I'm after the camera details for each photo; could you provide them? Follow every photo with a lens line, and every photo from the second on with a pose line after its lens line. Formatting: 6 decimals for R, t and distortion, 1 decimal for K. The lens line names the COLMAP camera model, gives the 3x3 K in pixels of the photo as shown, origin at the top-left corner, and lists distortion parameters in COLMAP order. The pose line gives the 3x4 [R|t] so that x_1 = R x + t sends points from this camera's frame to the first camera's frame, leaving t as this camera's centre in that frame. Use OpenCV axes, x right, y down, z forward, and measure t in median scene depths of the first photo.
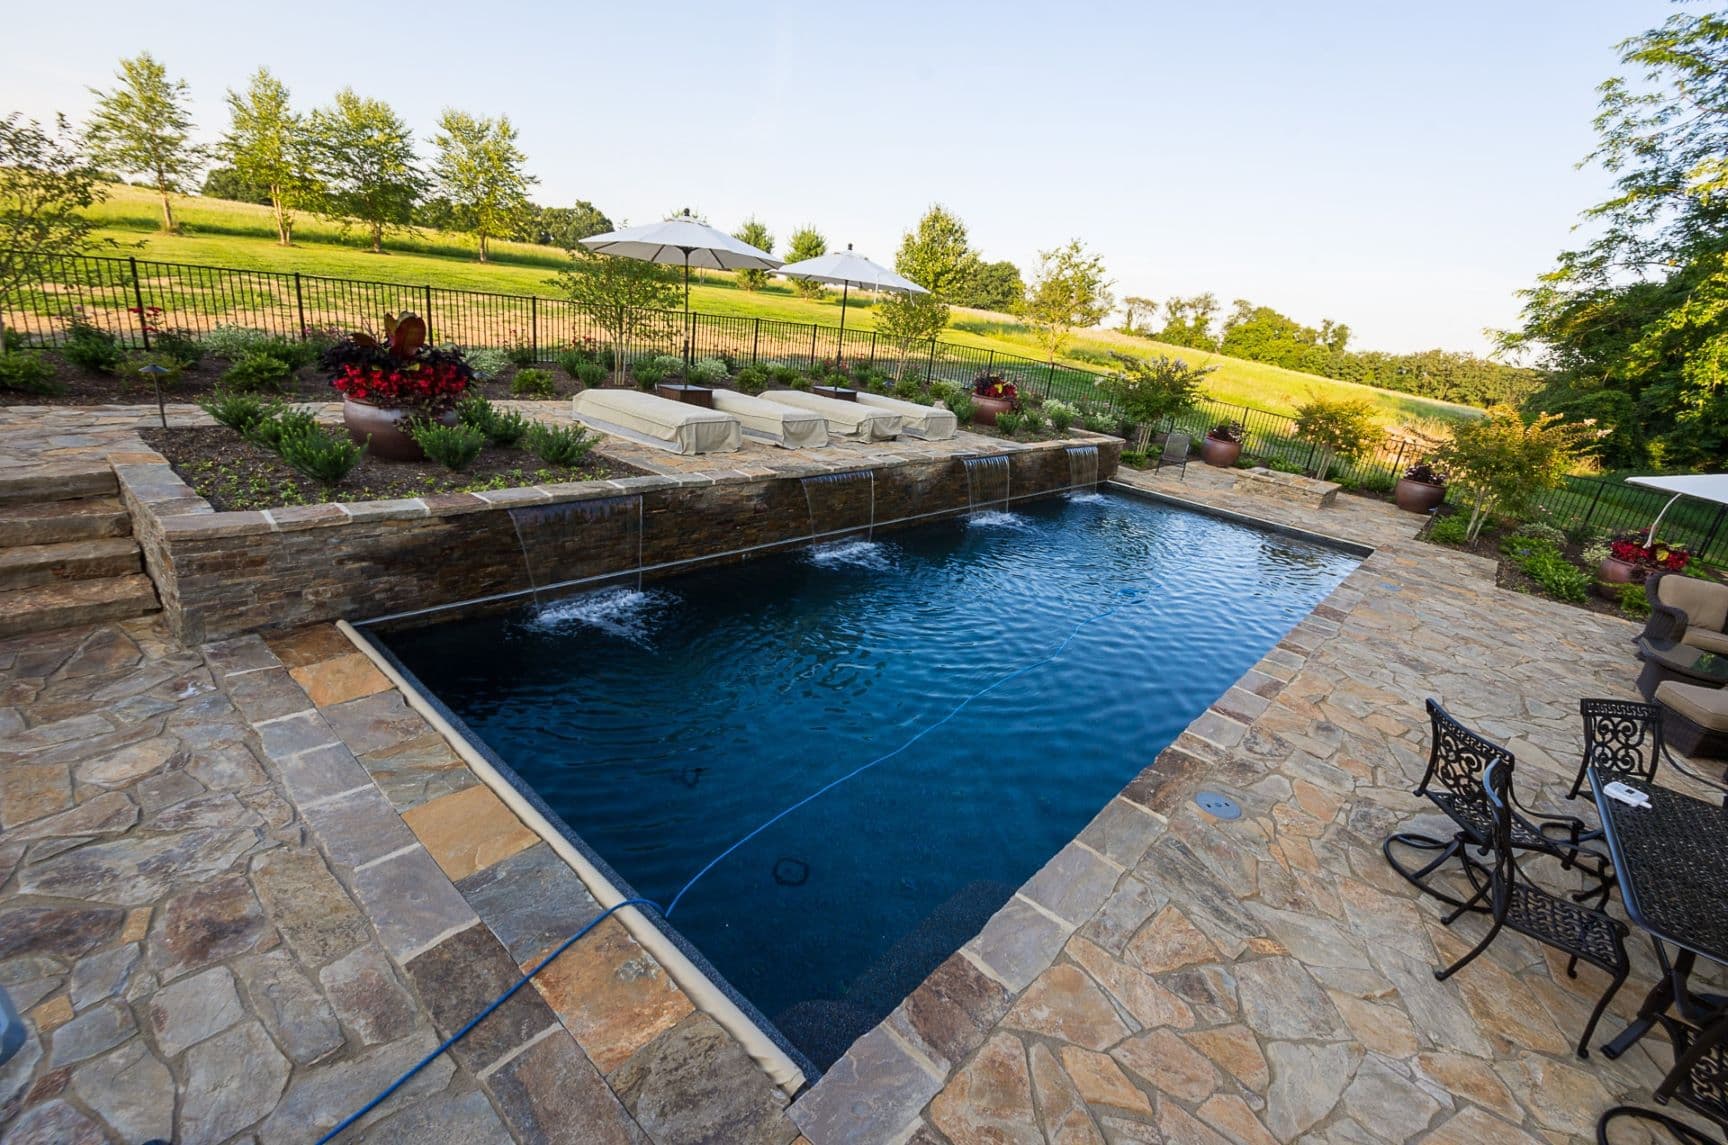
lens RADIAL K [[701.3, 0, 866.6], [0, 701.3, 599.0], [0, 0, 1]] dist [0.006669, -0.004447]
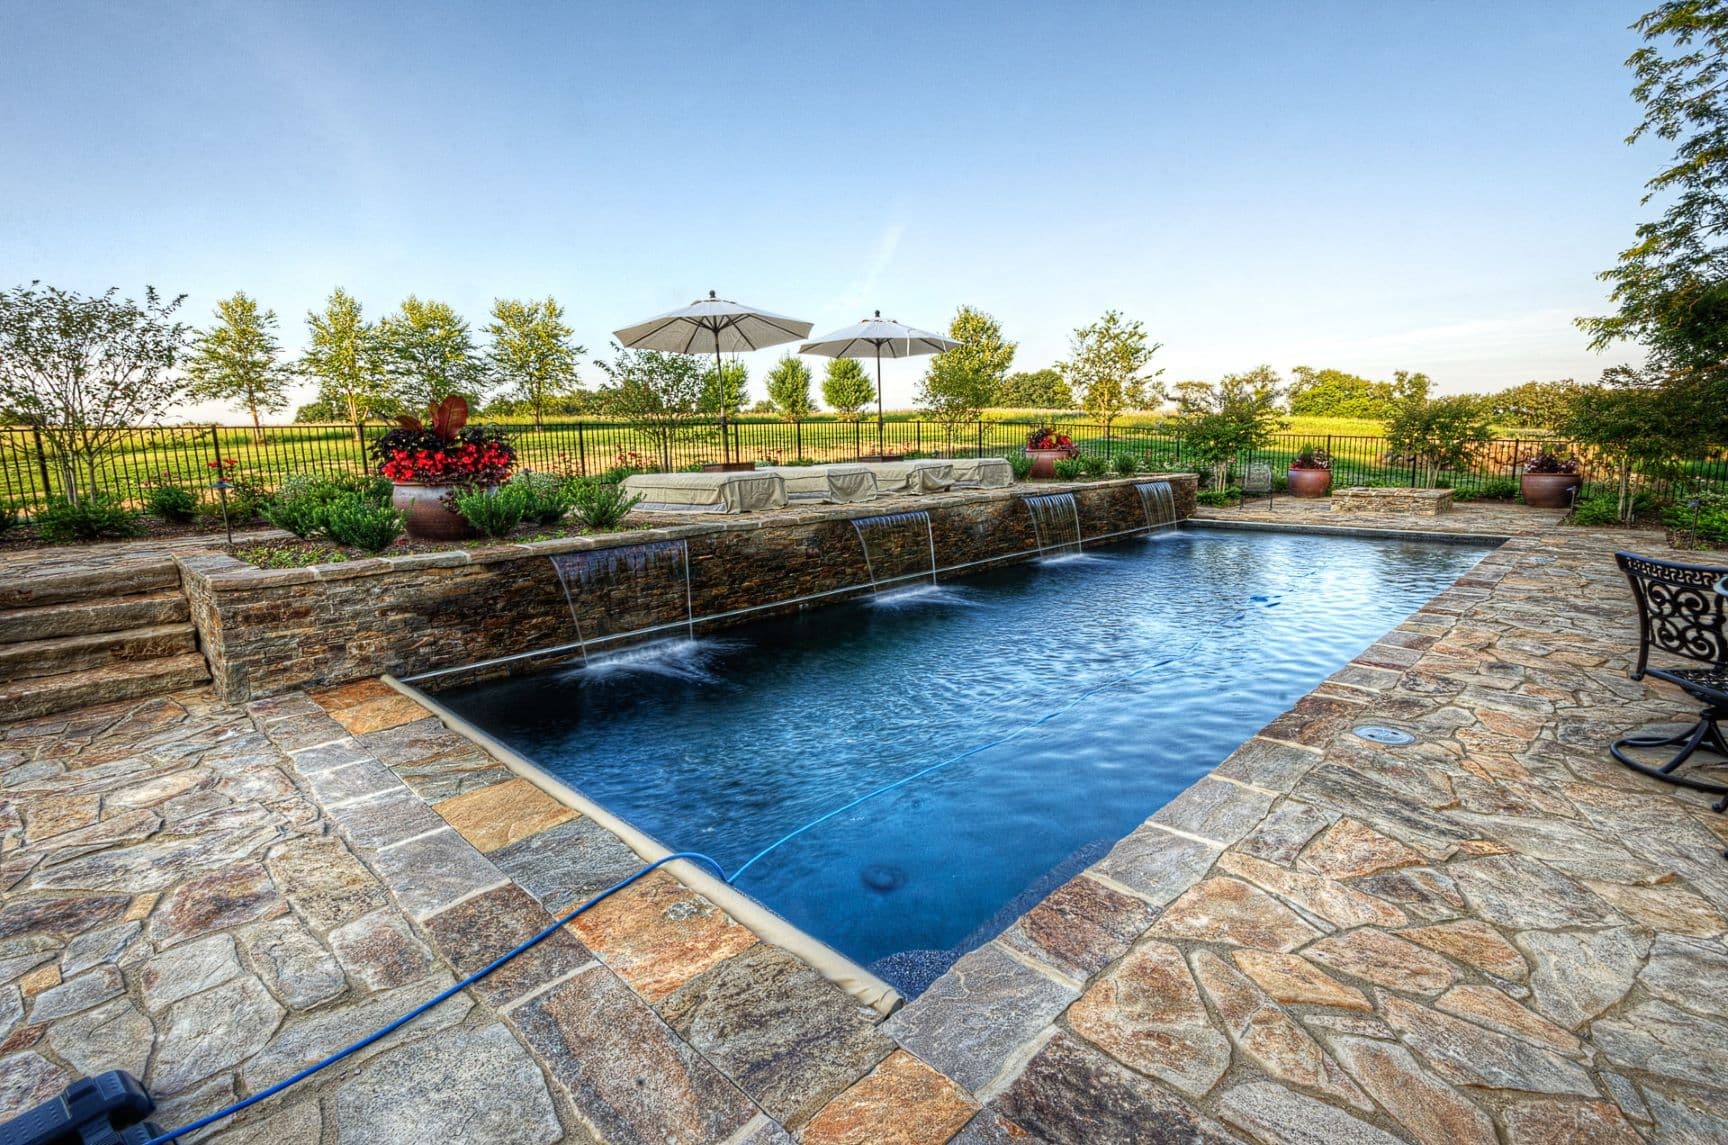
lens RADIAL K [[747.8, 0, 871.8], [0, 747.8, 578.3], [0, 0, 1]] dist [0.006133, -0.006535]
pose [[0.987208, -0.138434, -0.079095, 0.008502], [0.123561, 0.977809, -0.169178, 0.270849], [0.100760, 0.157241, 0.982407, 0.077536]]
